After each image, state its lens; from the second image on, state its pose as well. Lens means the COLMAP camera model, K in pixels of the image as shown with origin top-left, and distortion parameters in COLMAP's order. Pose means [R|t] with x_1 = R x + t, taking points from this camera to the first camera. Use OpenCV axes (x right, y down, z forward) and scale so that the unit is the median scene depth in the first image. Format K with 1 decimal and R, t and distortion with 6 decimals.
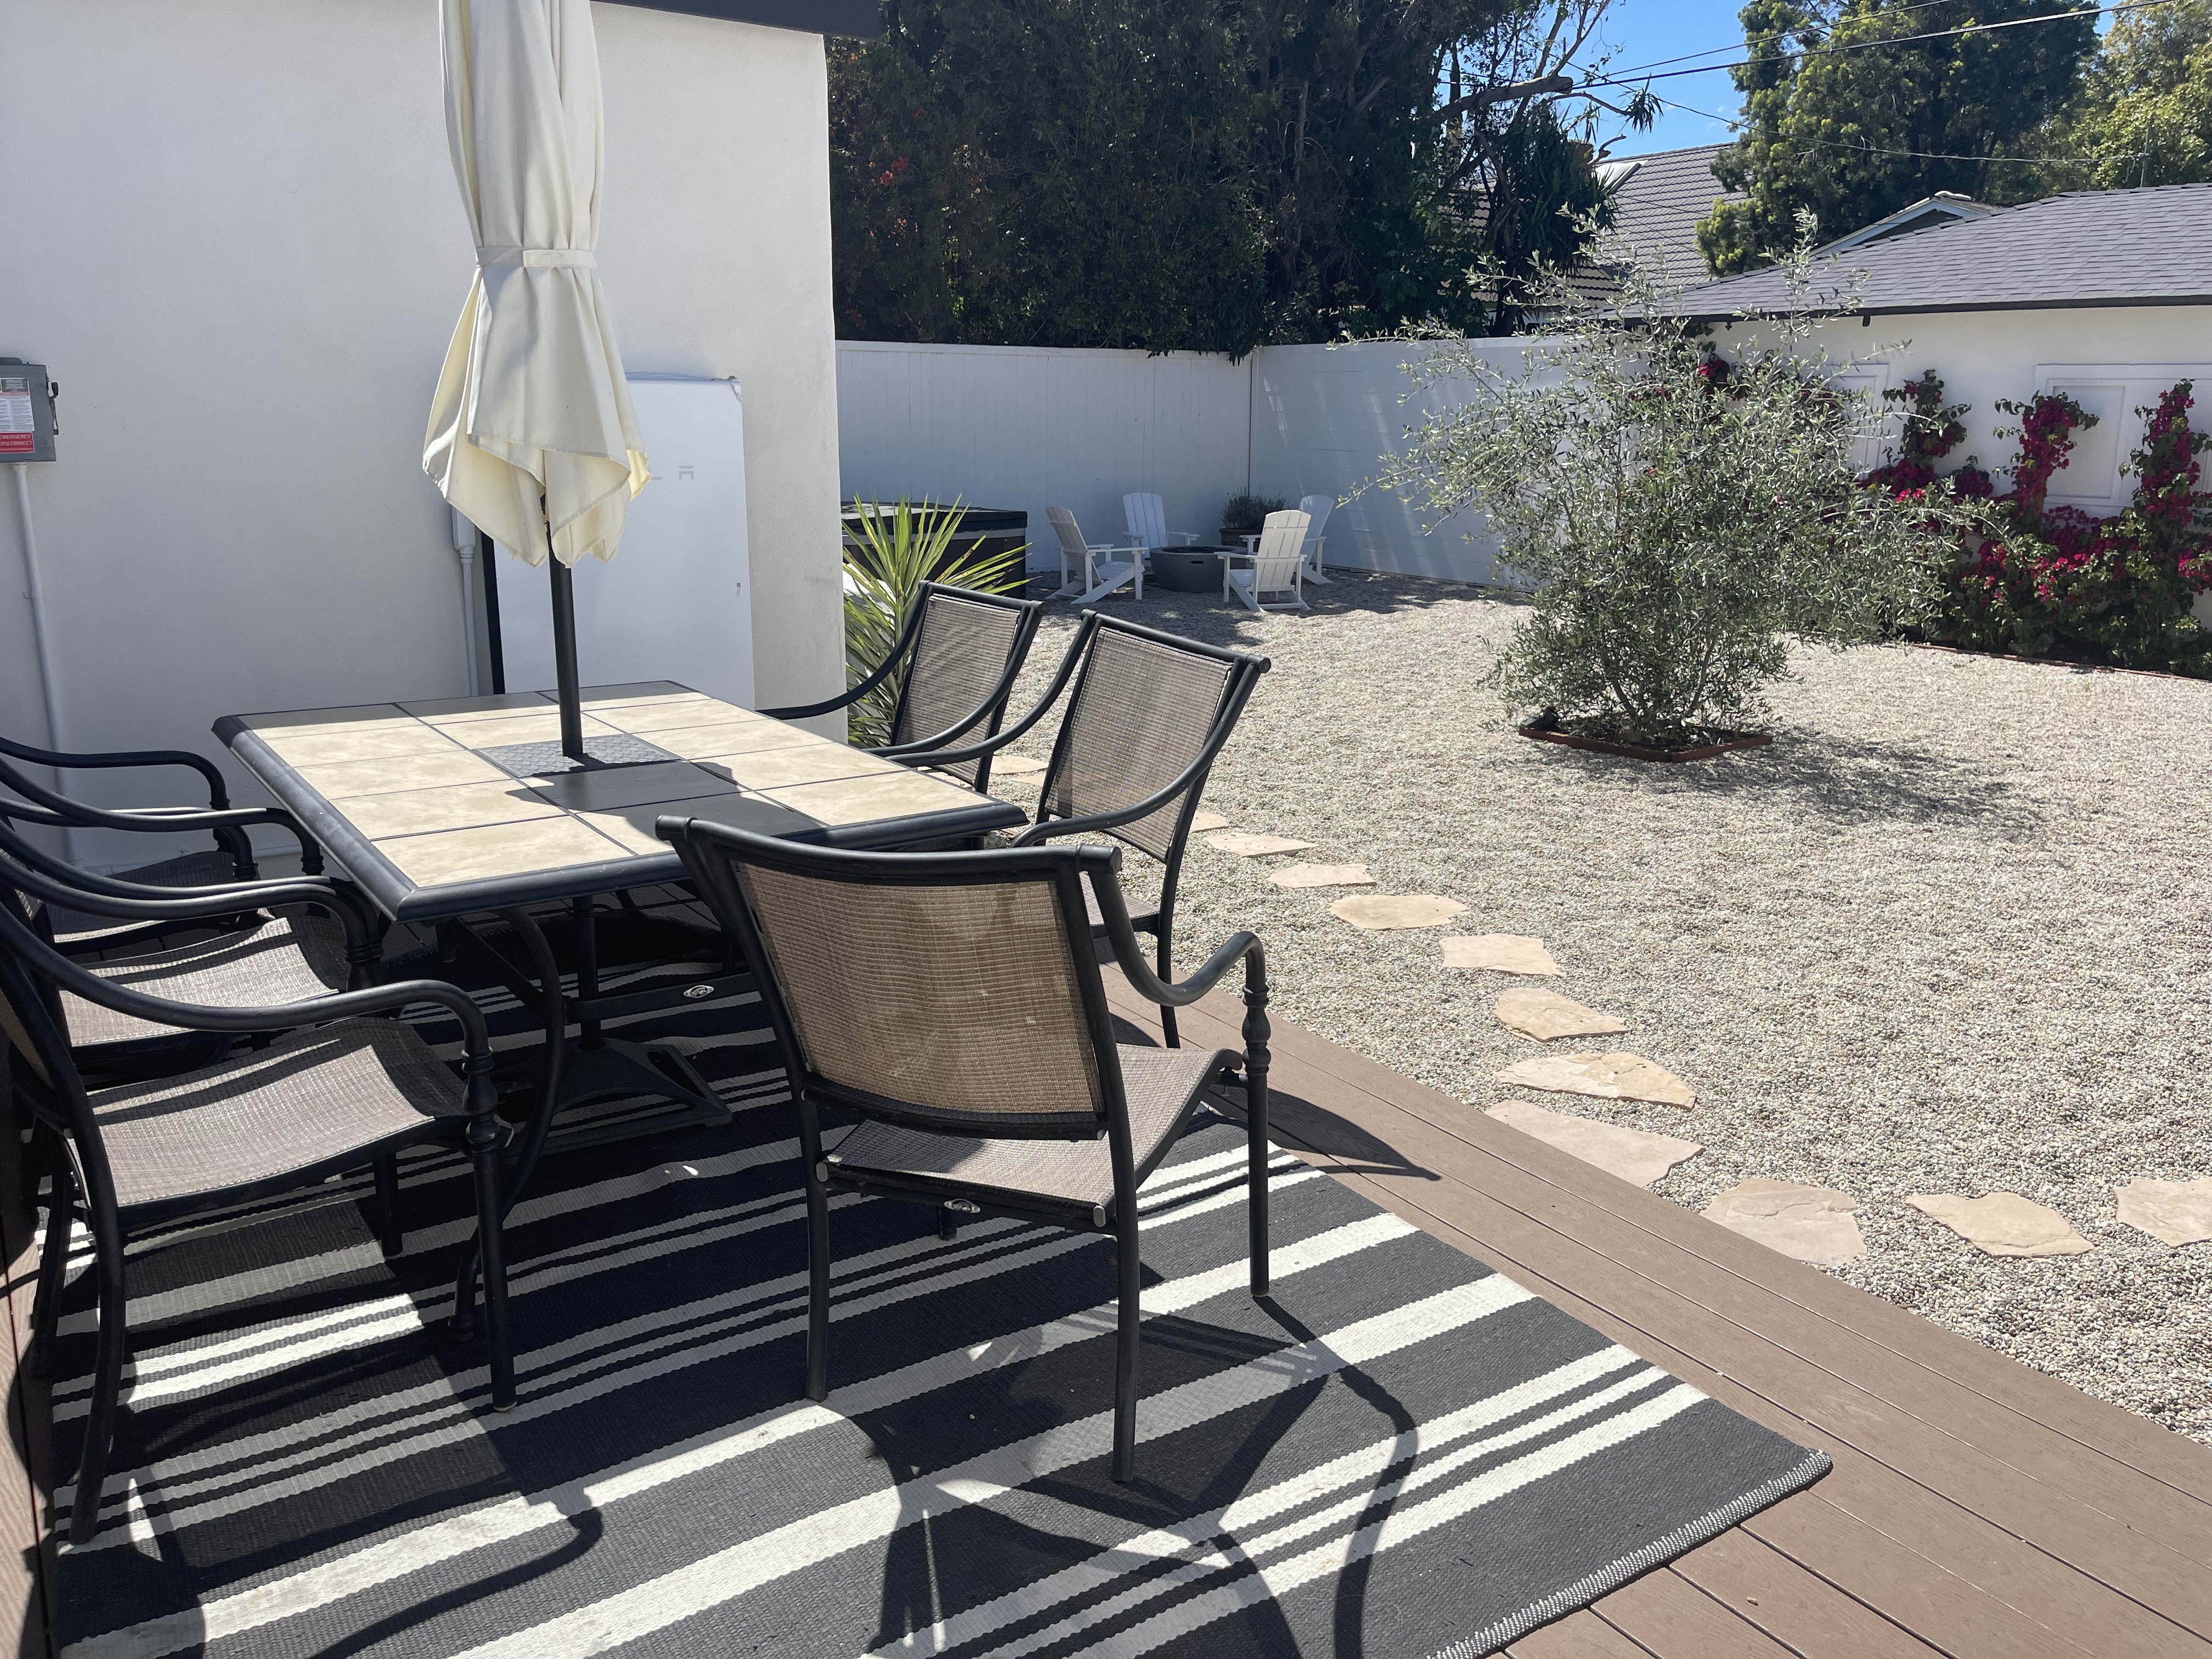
lens RADIAL K [[1651.9, 0, 1162.8], [0, 1651.9, 840.7], [0, 0, 1]] dist [0.083372, -0.103554]
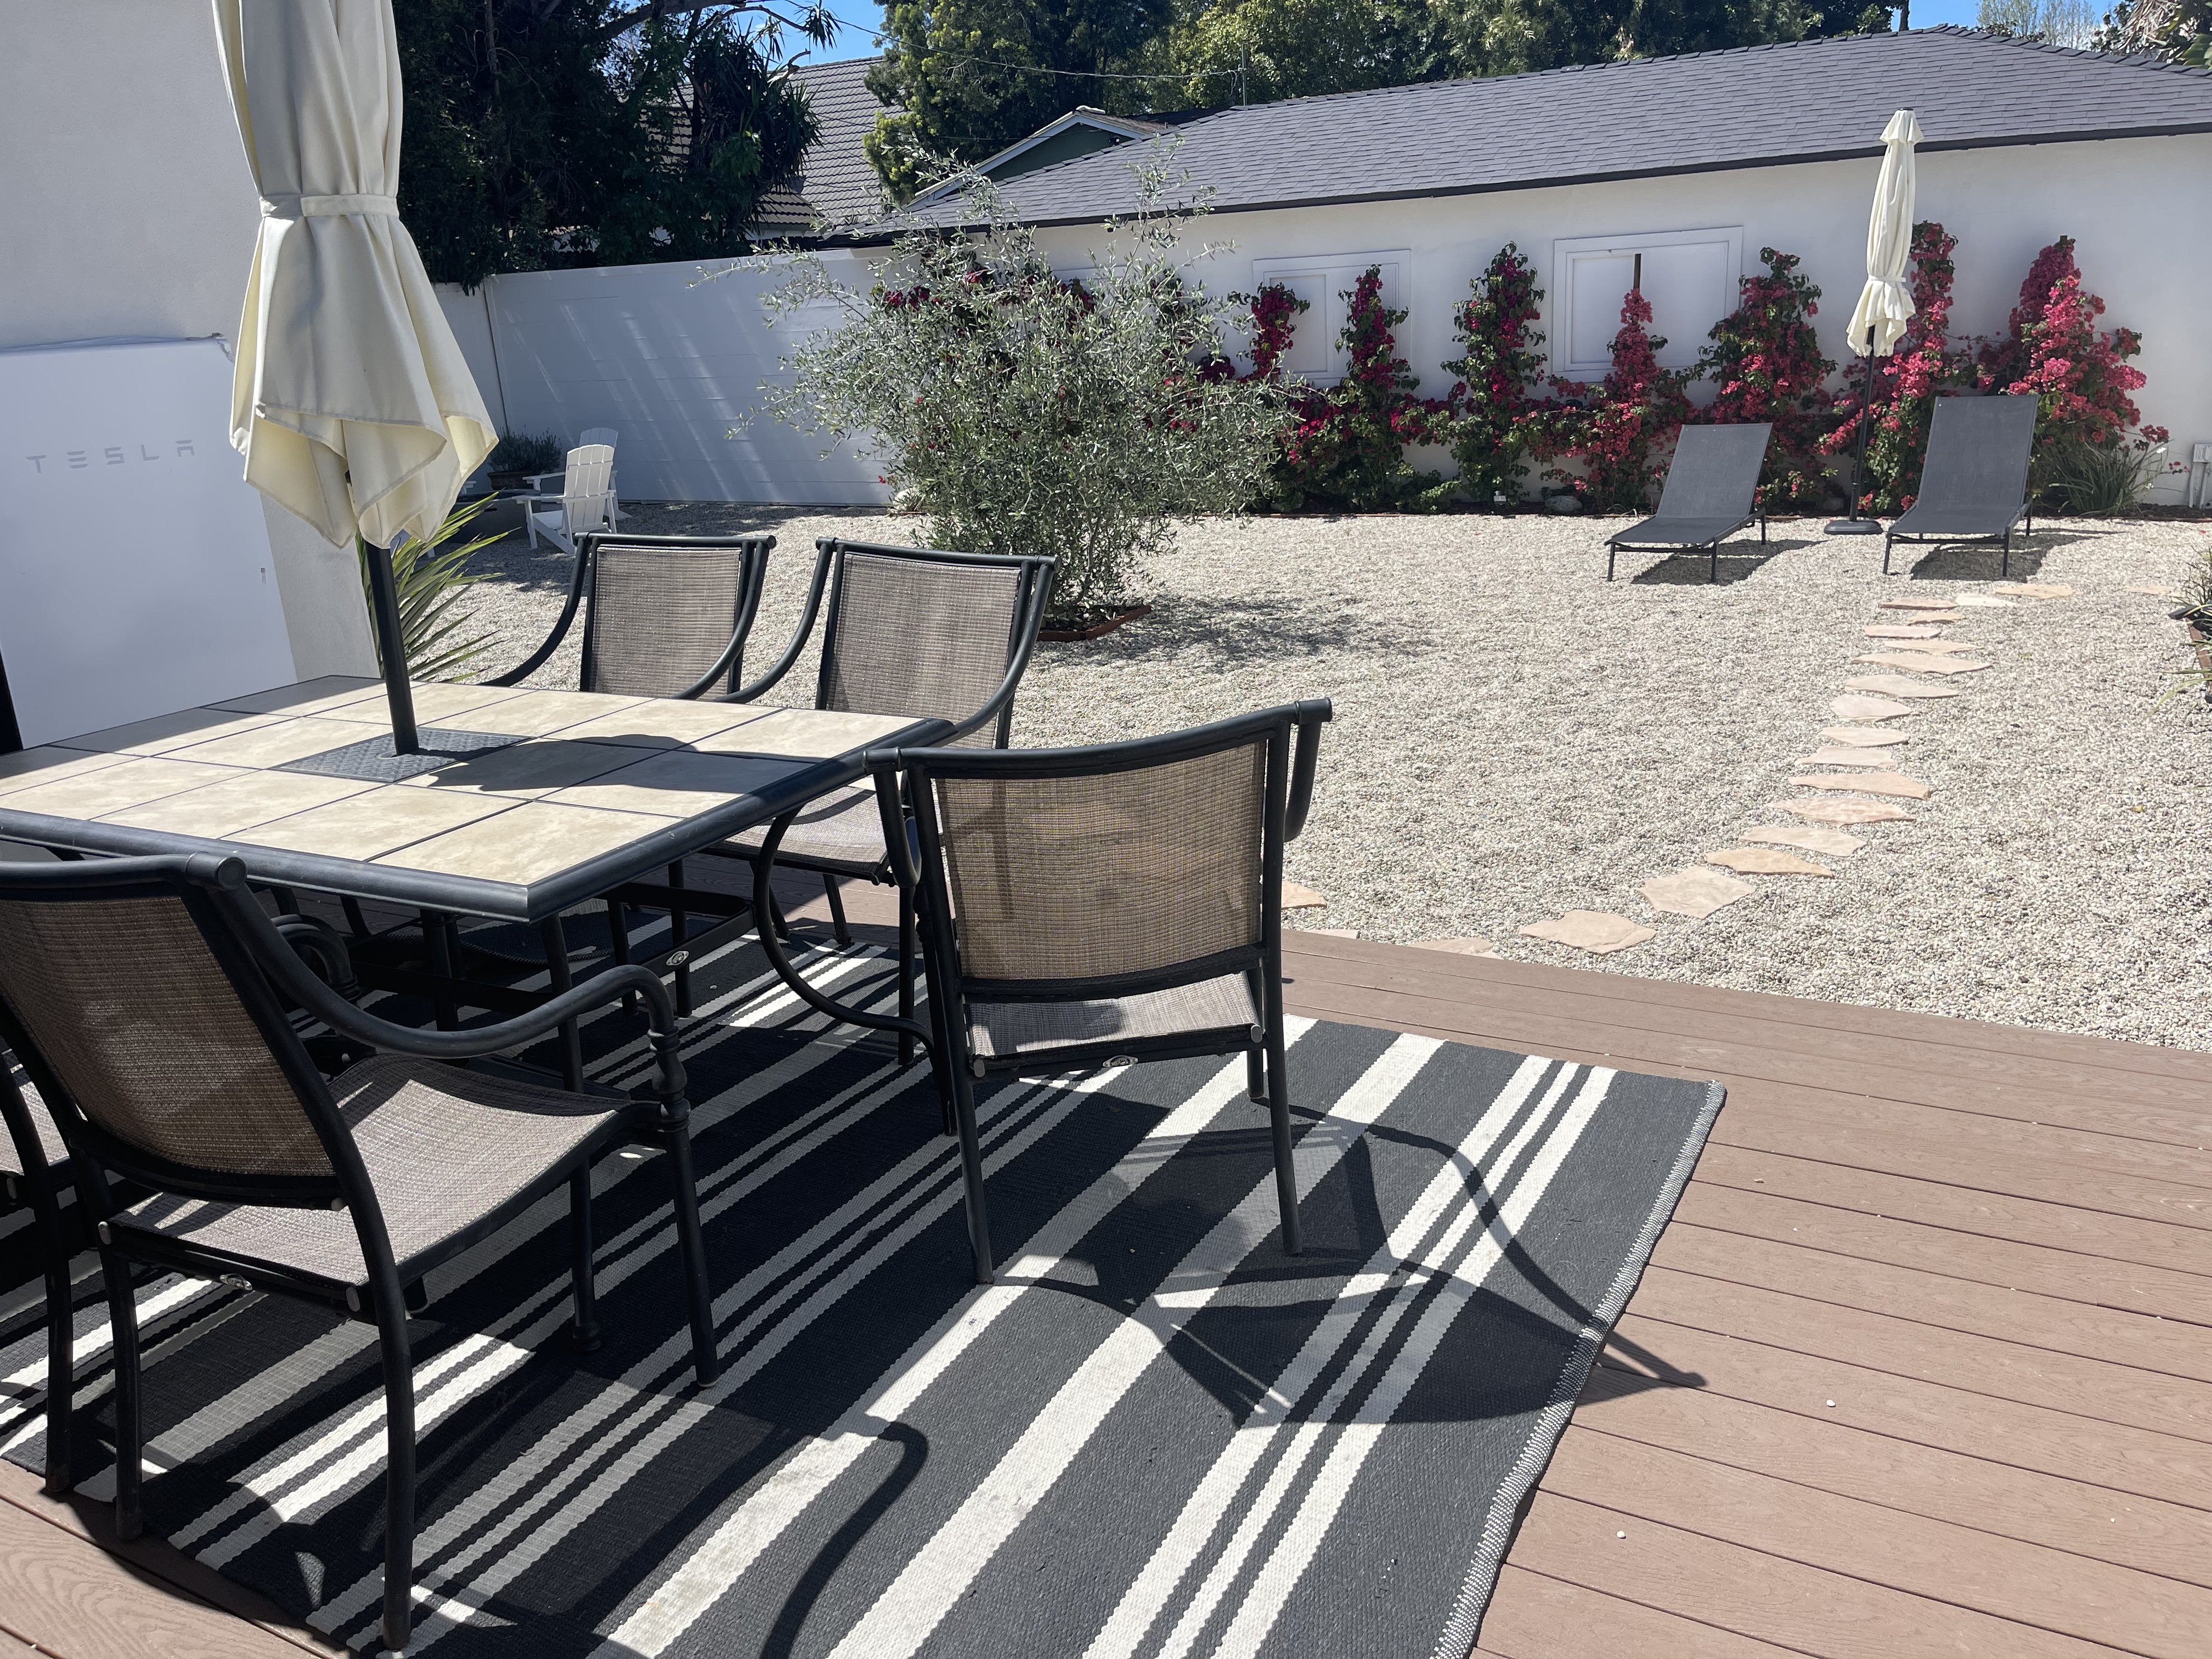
lens RADIAL K [[1656.9, 0, 1106.0], [0, 1656.9, 829.5], [0, 0, 1]] dist [0.093202, -0.128527]
pose [[0.888443, -0.191490, 0.417134, -0.163063], [0.175665, 0.981480, 0.076413, -0.004979], [-0.424041, 0.005387, 0.905627, 0.001019]]
